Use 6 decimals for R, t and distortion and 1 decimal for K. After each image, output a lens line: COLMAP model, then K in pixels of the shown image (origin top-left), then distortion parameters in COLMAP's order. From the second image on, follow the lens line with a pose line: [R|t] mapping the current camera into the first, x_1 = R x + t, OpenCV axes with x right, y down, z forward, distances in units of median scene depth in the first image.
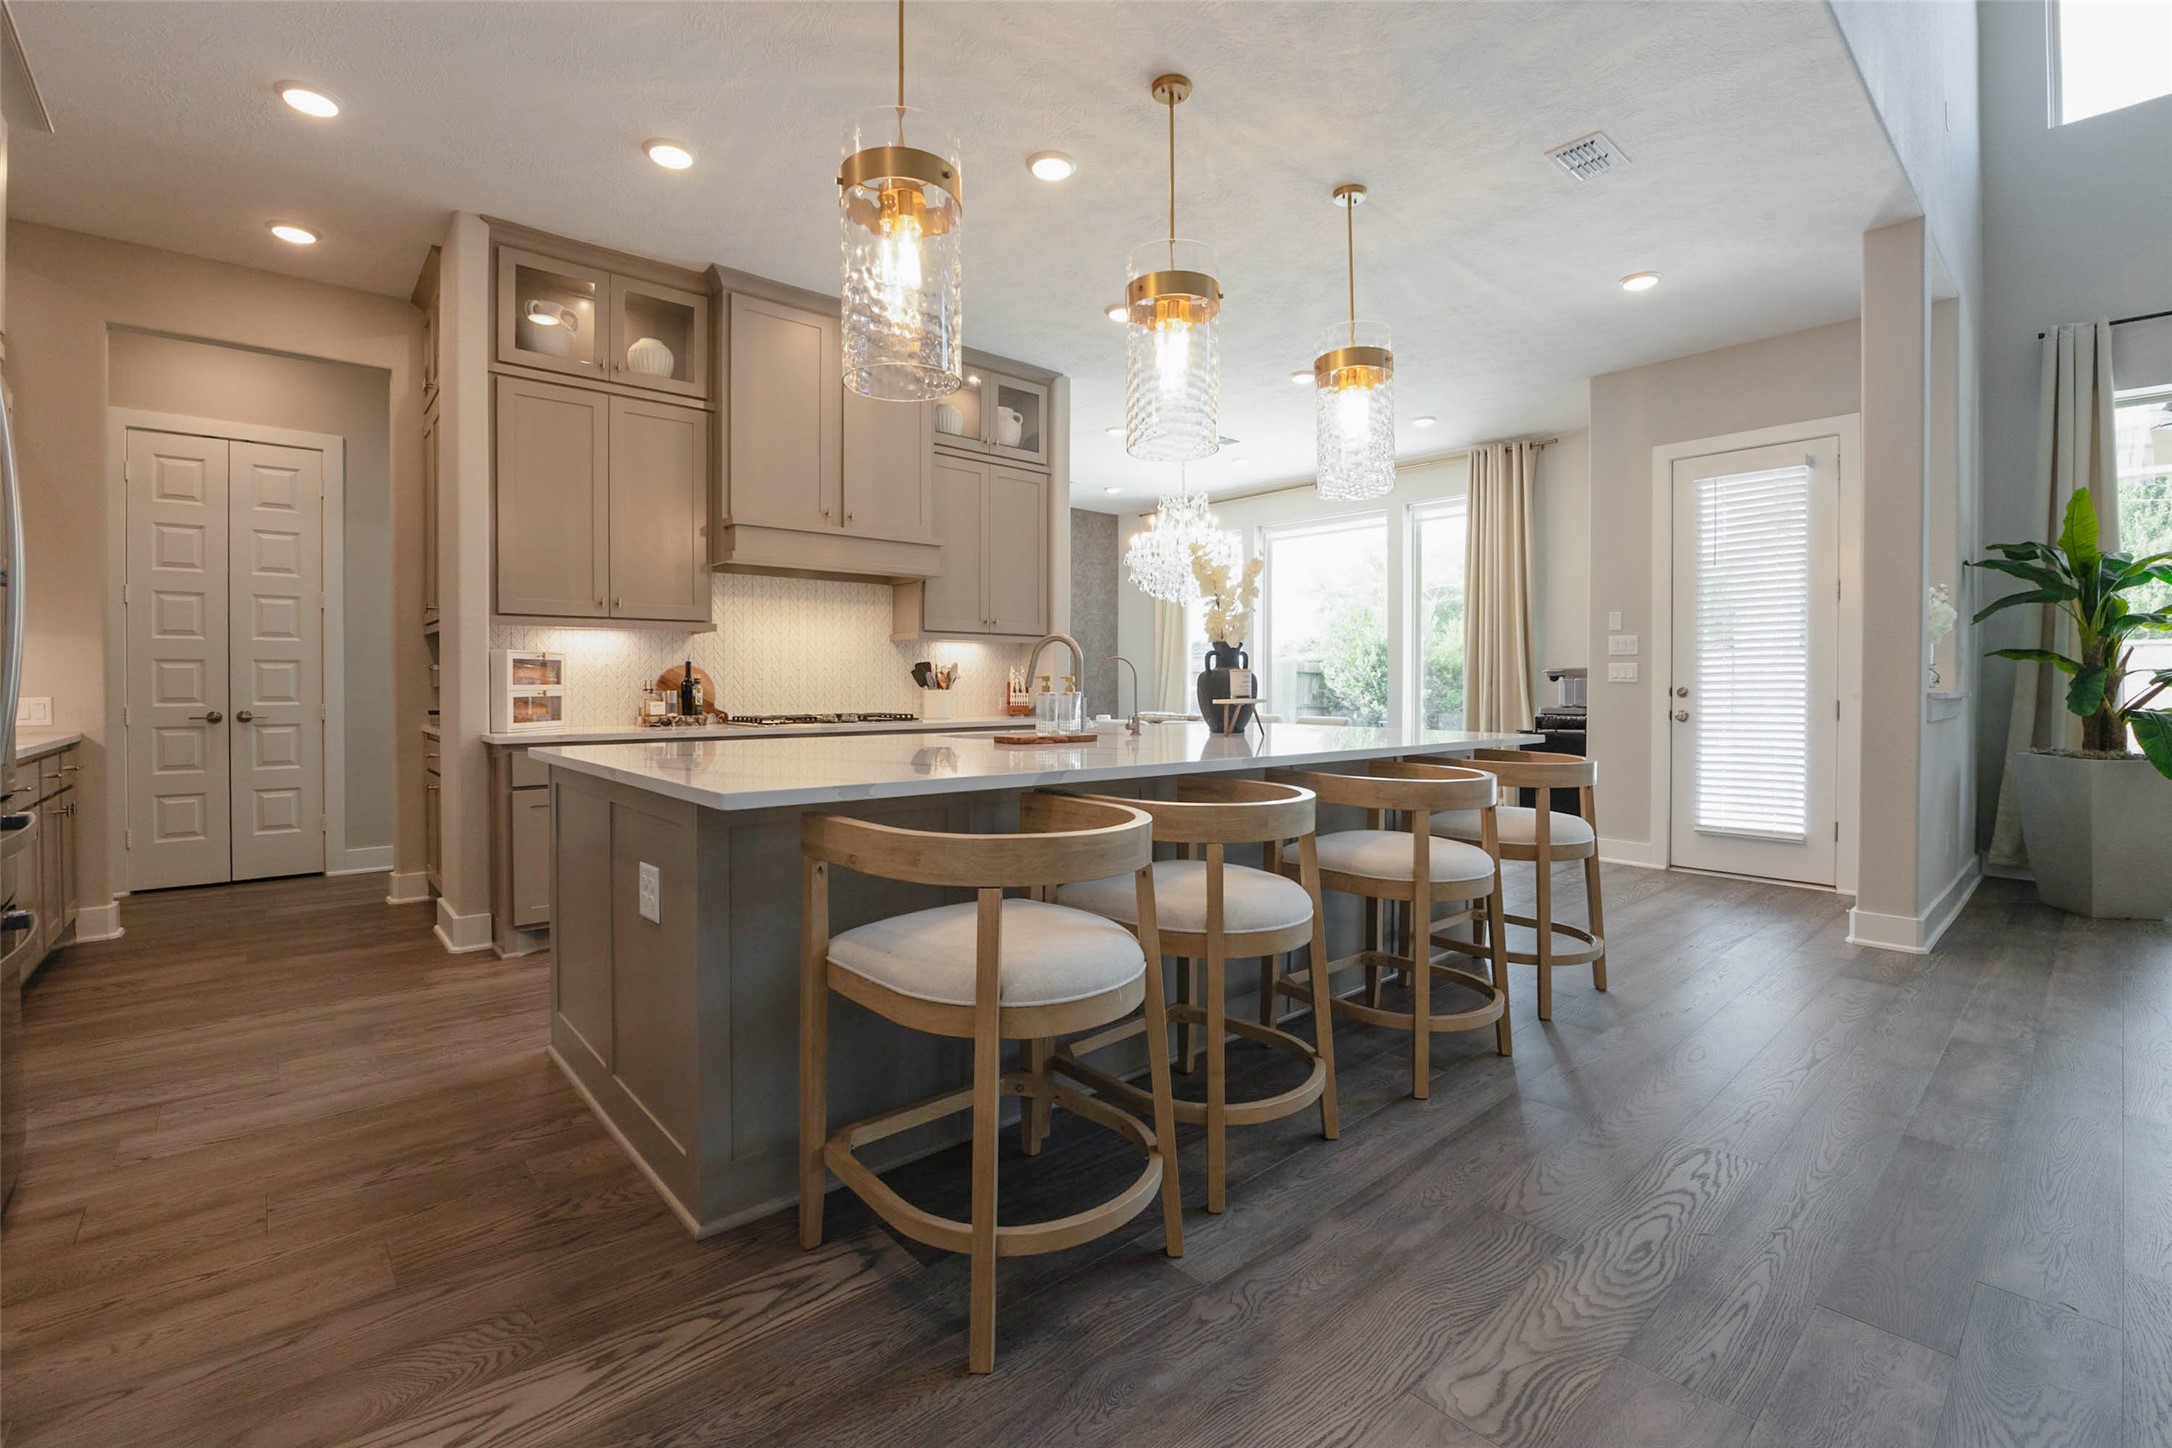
lens RADIAL K [[944.5, 0, 1076.1], [0, 944.5, 697.7], [0, 0, 1]] dist [-0.023068, 0.000341]
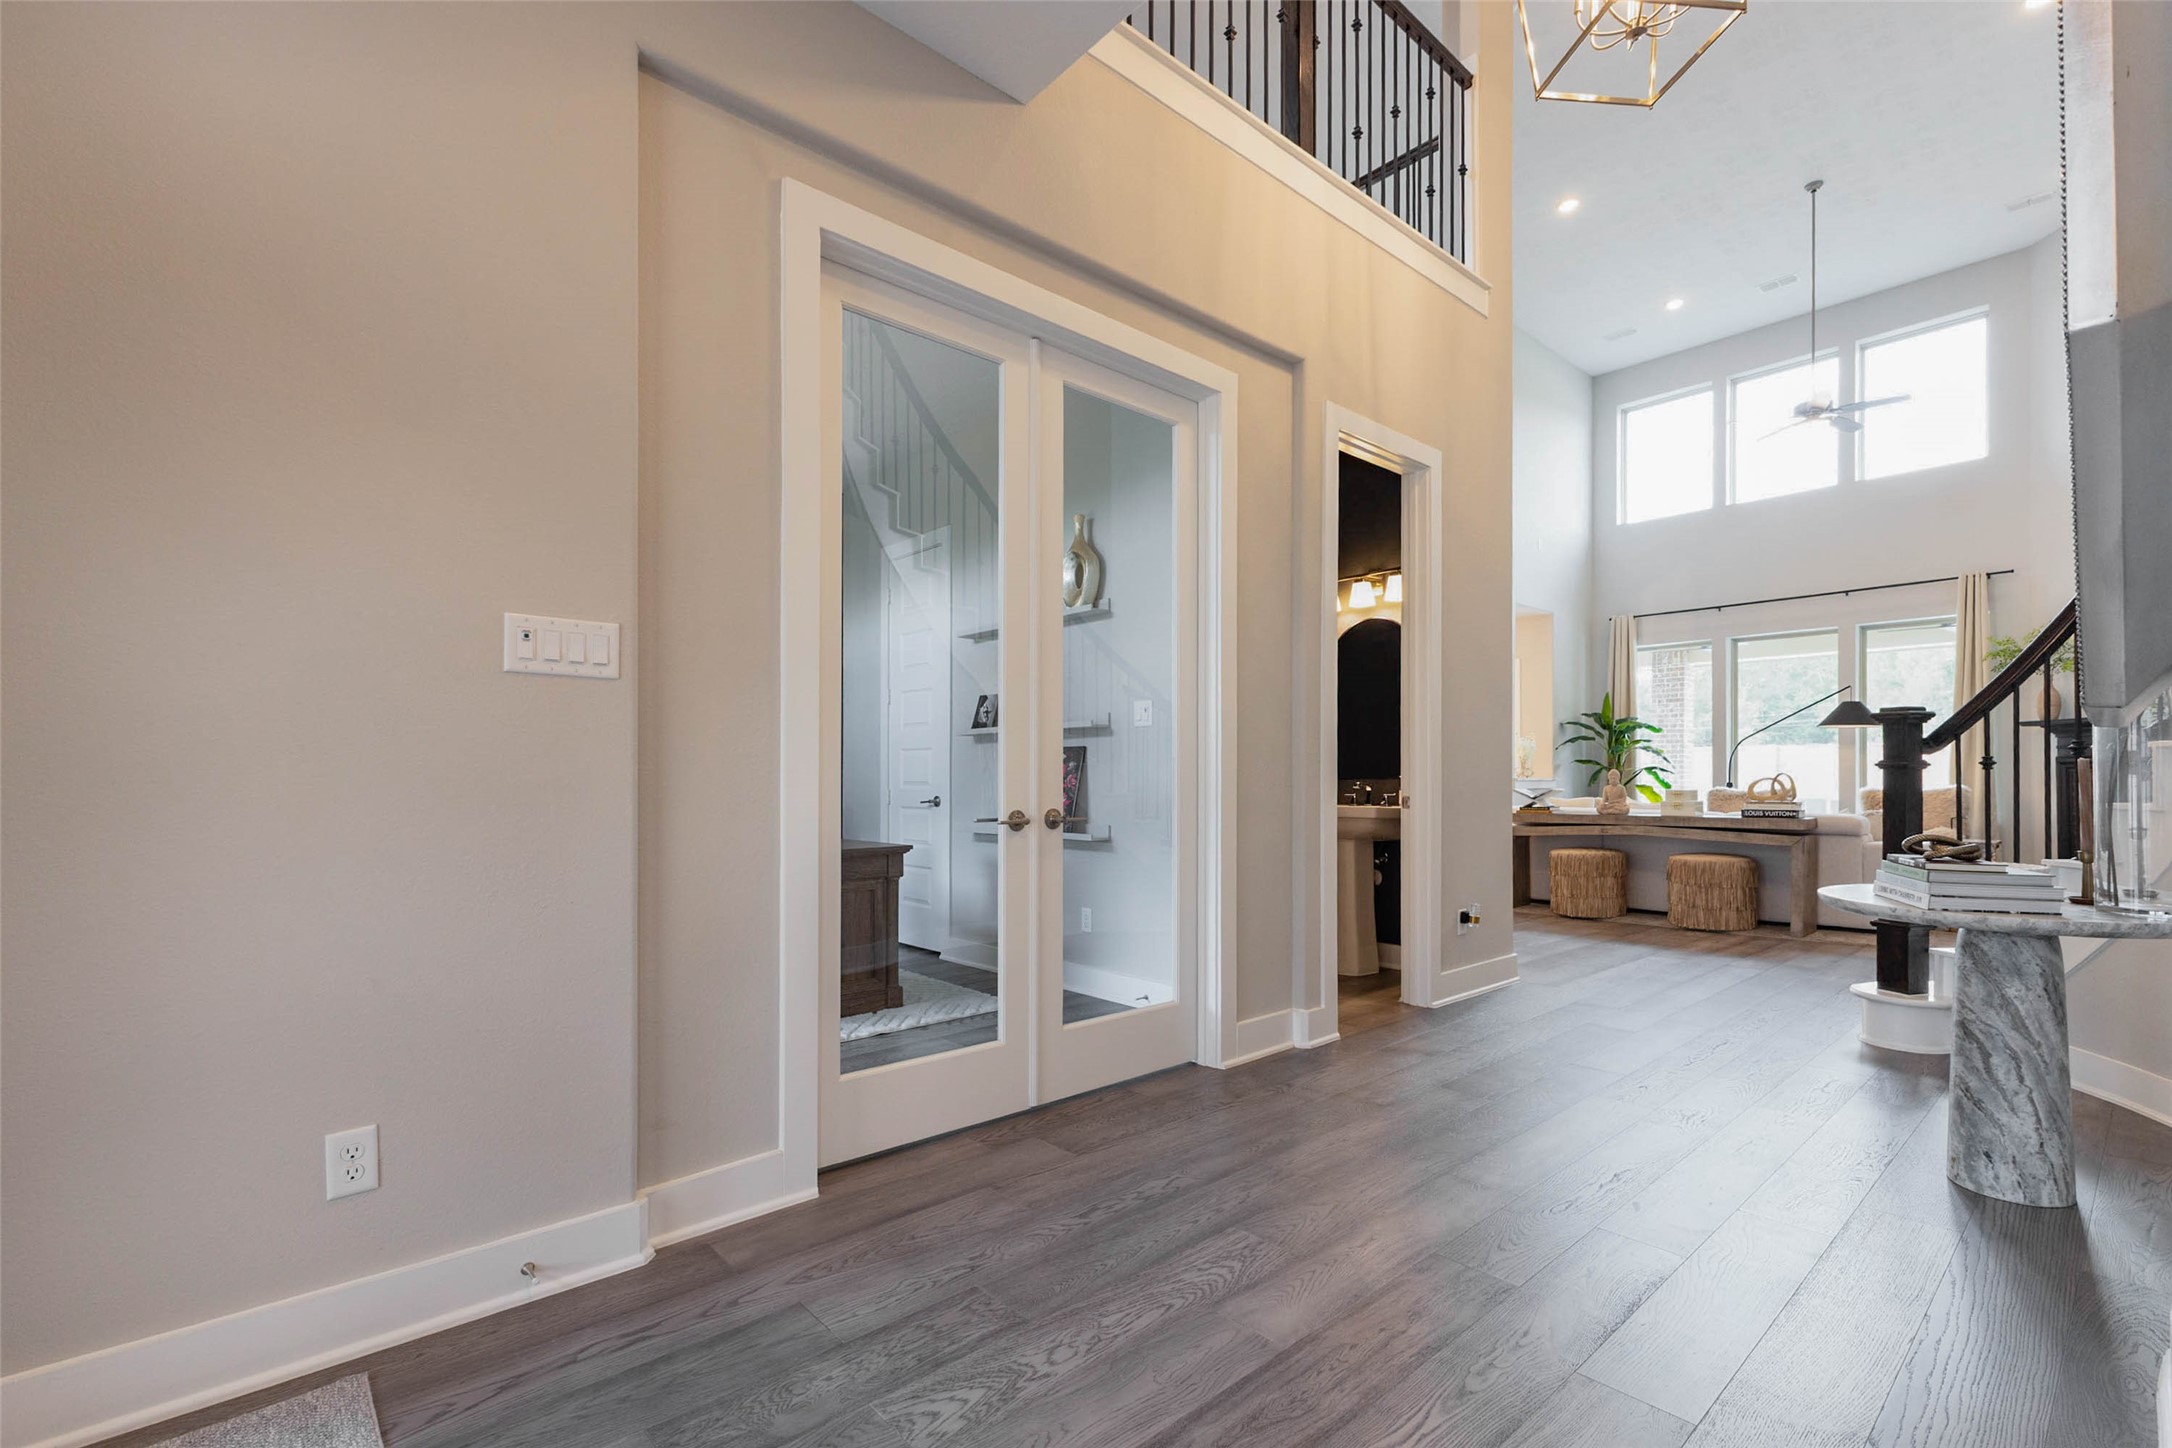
lens RADIAL K [[948.0, 0, 1094.5], [0, 948.0, 774.3], [0, 0, 1]] dist [0.007184, 0.000033]
pose [[0.999960, -0.004283, 0.007881, -0.260582], [0.004433, 0.999808, -0.019107, 0.025011], [-0.007798, 0.019141, 0.999786, -1.457398]]
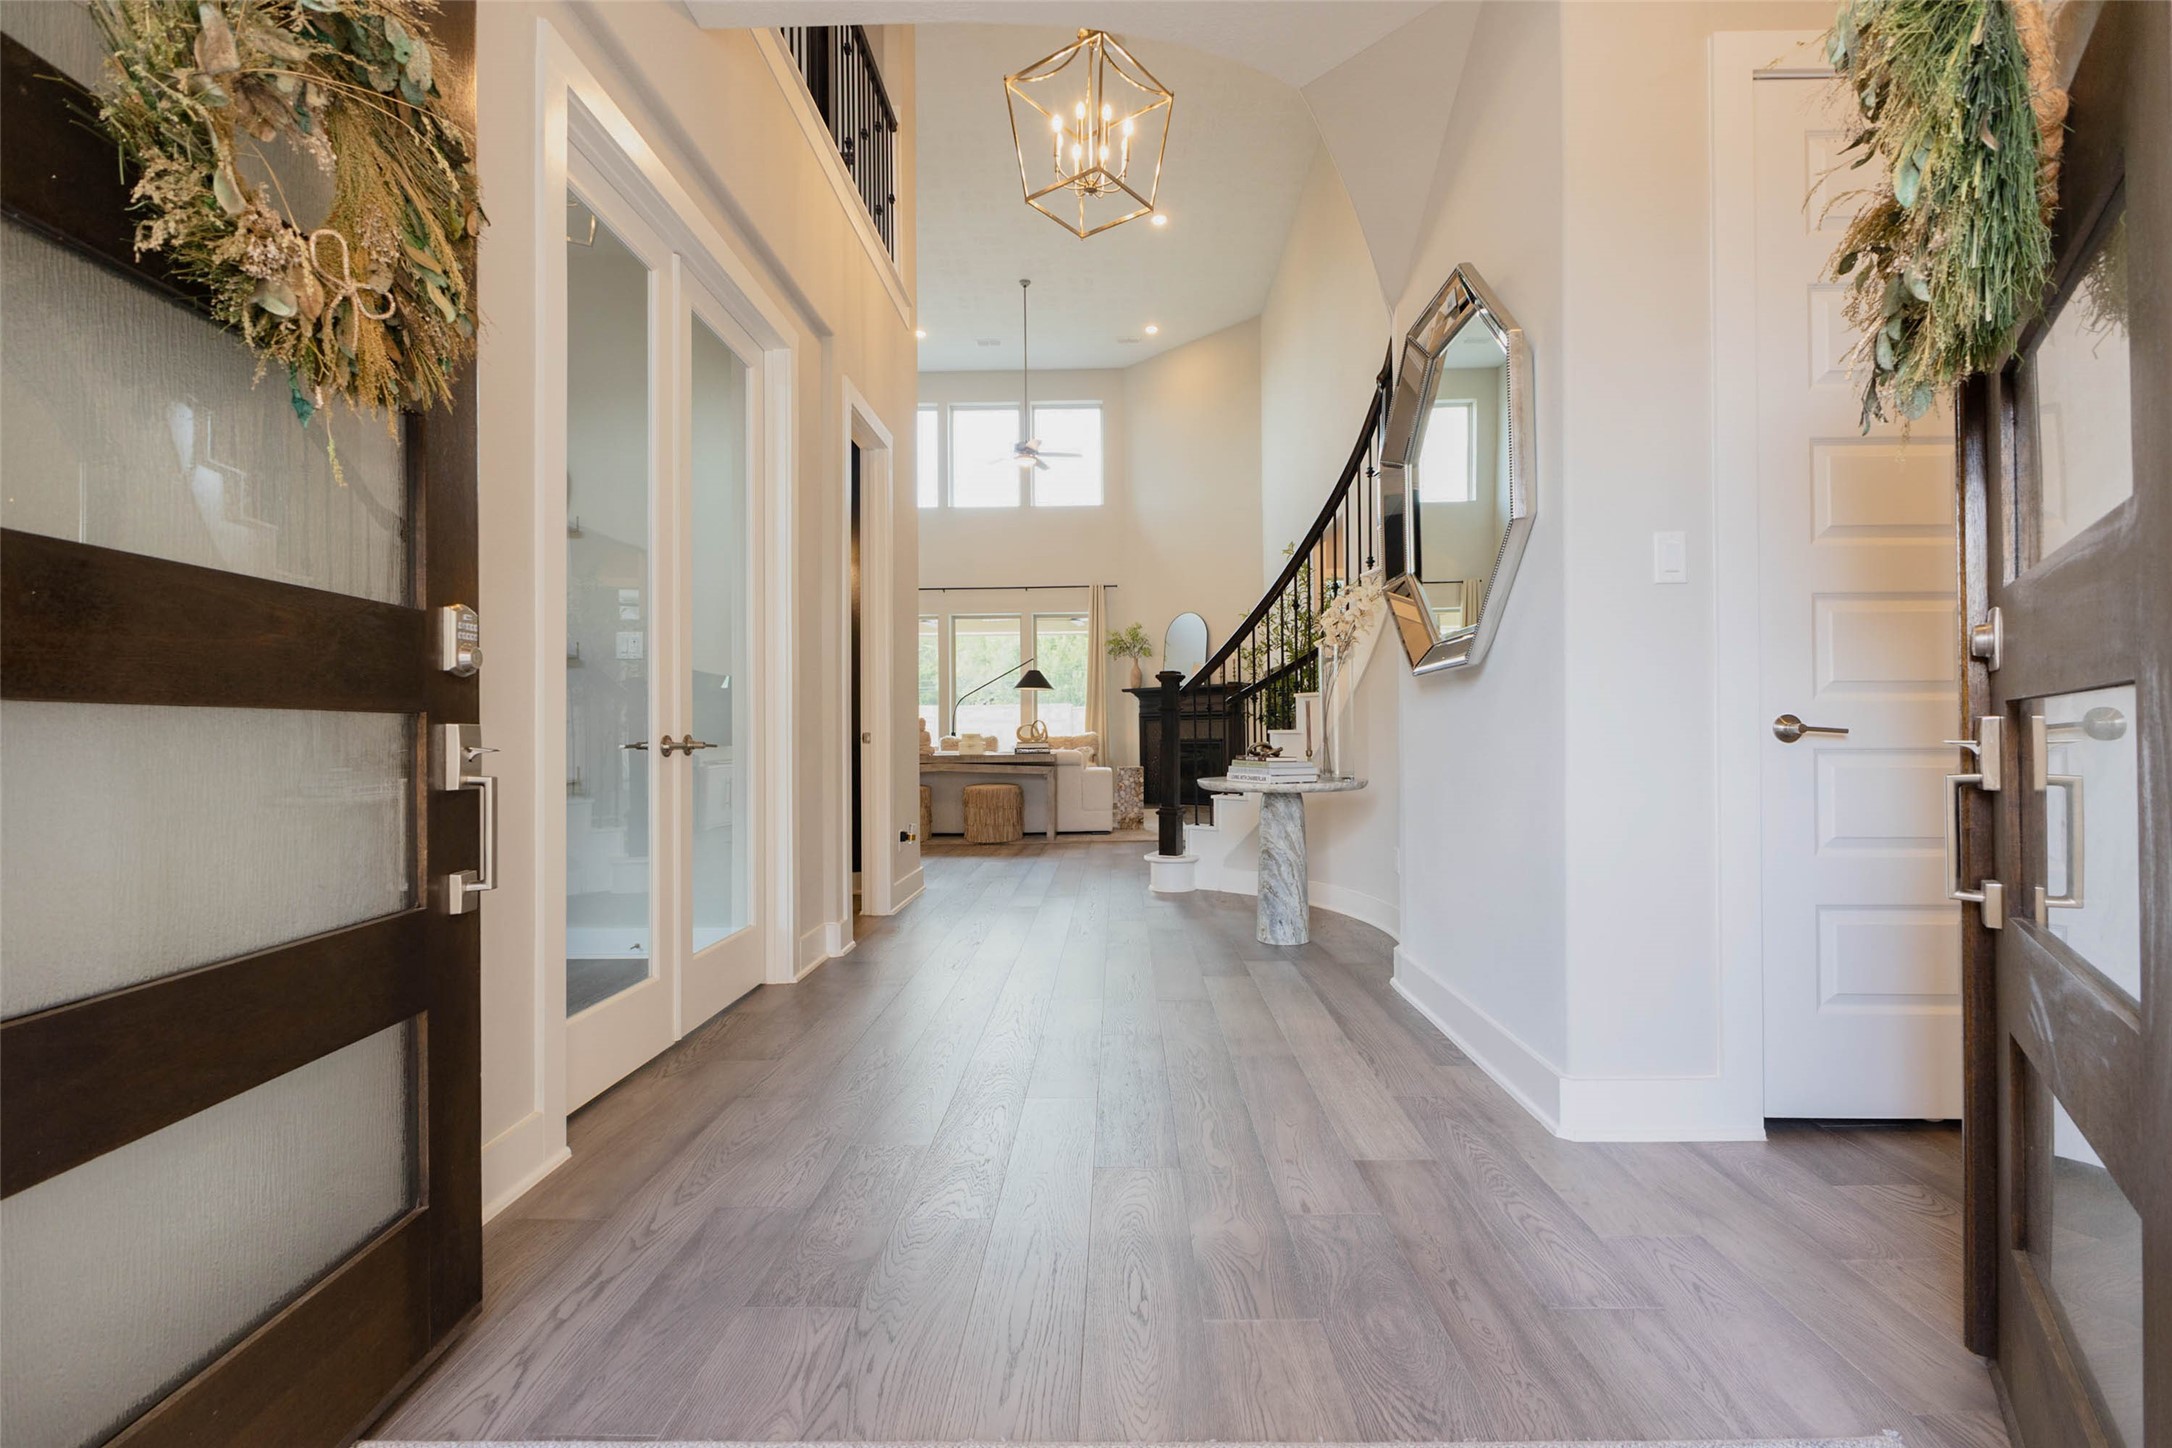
lens RADIAL K [[986.6, 0, 1090.0], [0, 986.6, 722.1], [0, 0, 1]] dist [-0.015278, -0.000453]
pose [[0.677560, 0.001710, 0.735466, -0.589815], [0.020113, 0.999580, -0.020853, 0.046673], [-0.735193, 0.028921, 0.677241, -1.454239]]
